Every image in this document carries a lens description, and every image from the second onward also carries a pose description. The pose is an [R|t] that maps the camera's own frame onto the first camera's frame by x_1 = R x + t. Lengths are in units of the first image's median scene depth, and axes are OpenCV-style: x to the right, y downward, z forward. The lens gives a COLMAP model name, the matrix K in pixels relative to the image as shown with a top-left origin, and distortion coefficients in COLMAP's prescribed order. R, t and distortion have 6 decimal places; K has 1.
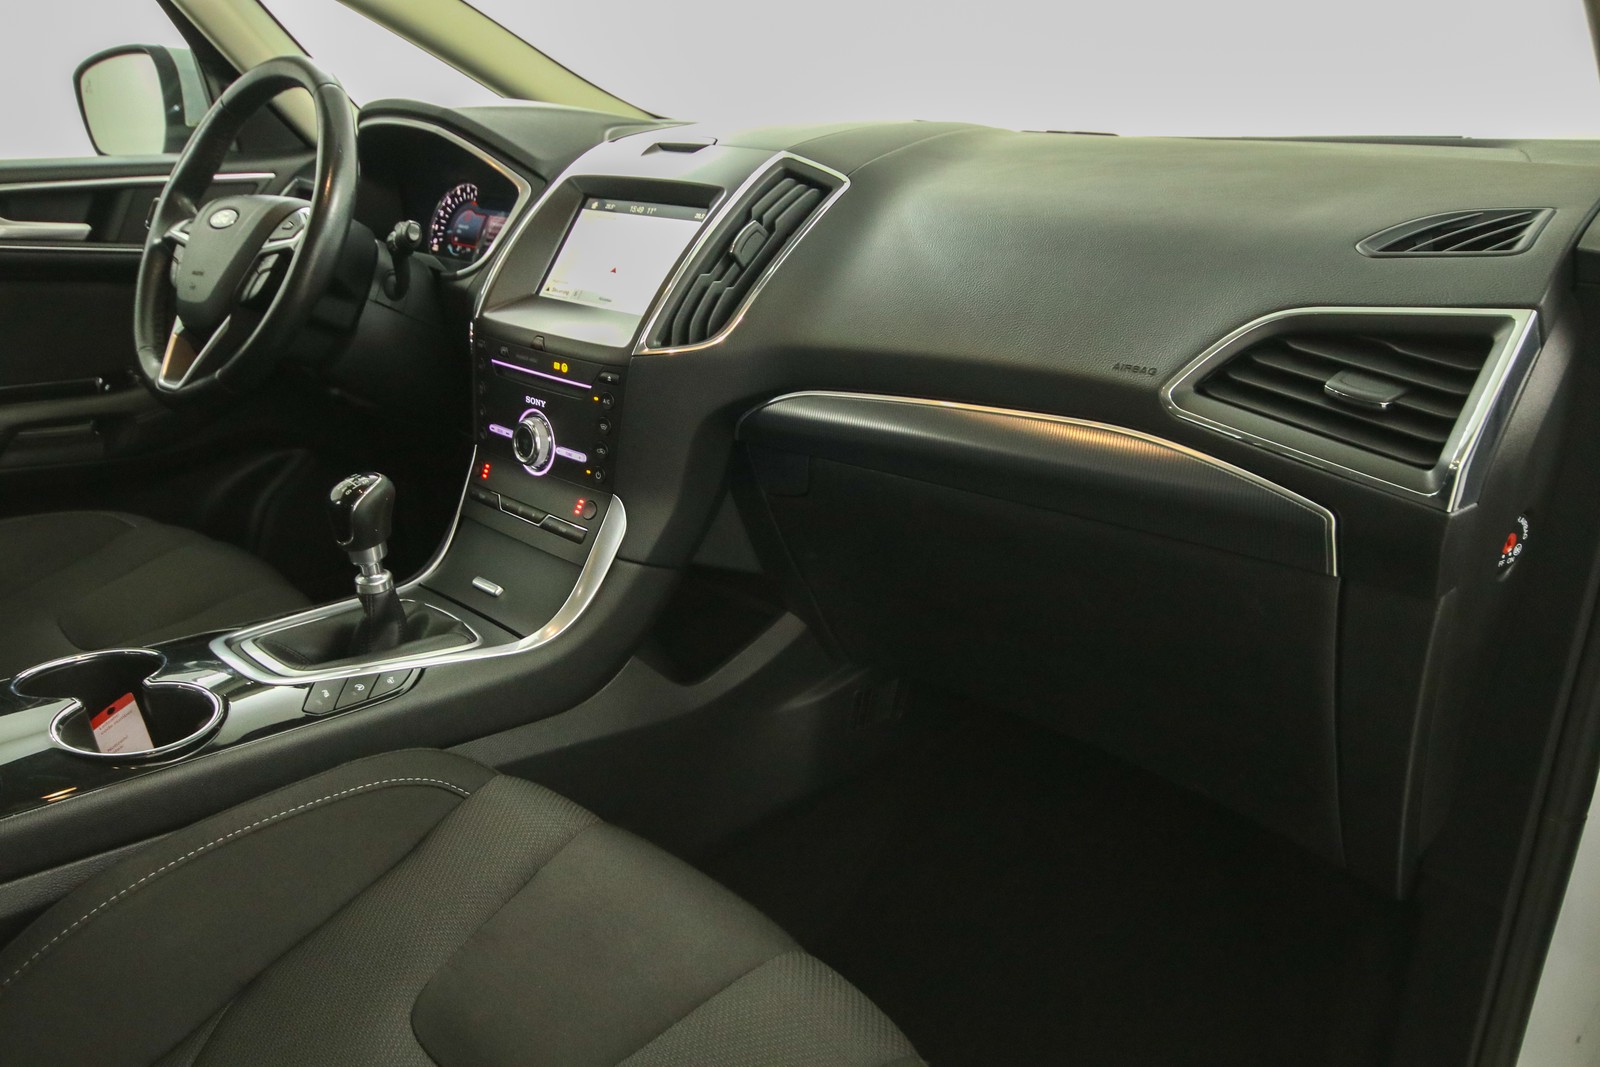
lens RADIAL K [[1204.4, 0, 799.5], [0, 1204.4, 541.5], [0, 0, 1]] dist [0.033154, 0.010309]
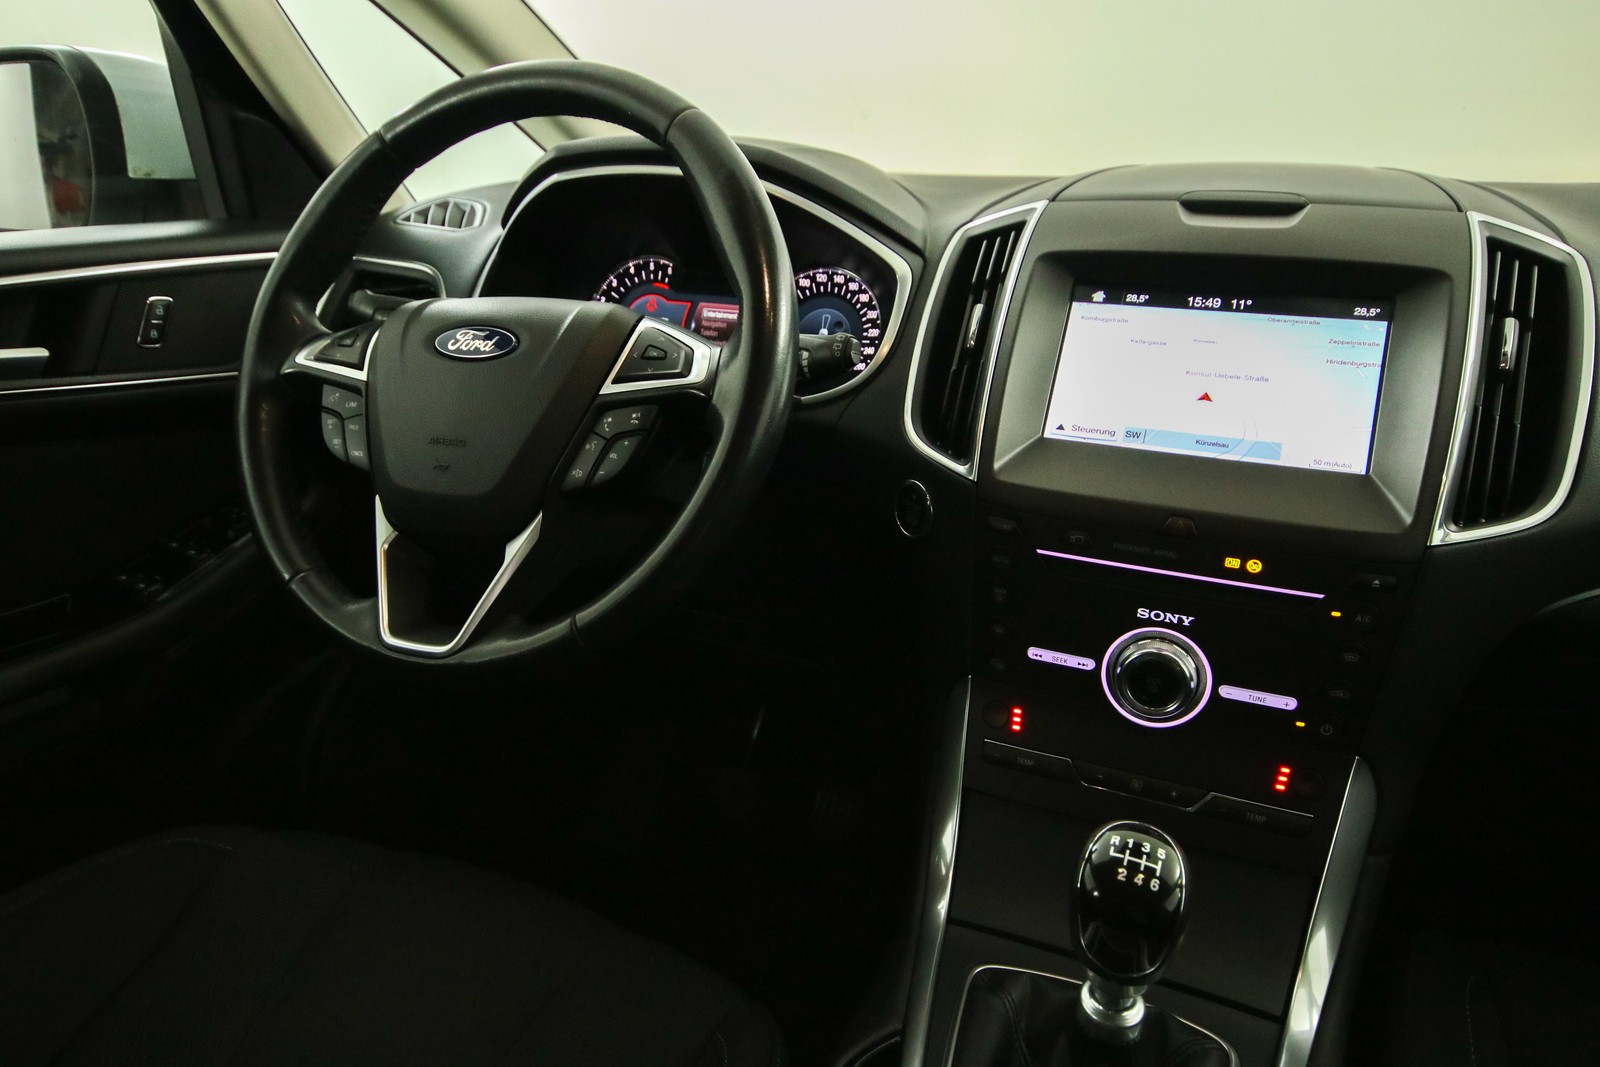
lens RADIAL K [[1064.4, 0, 796.0], [0, 1064.4, 542.0], [0, 0, 1]] dist [0.030531, 0.013765]
pose [[0.938563, -0.114938, 0.325407, -0.544347], [0.111893, 0.993322, 0.028123, -0.181081], [-0.326466, 0.010016, 0.945156, 0.501998]]
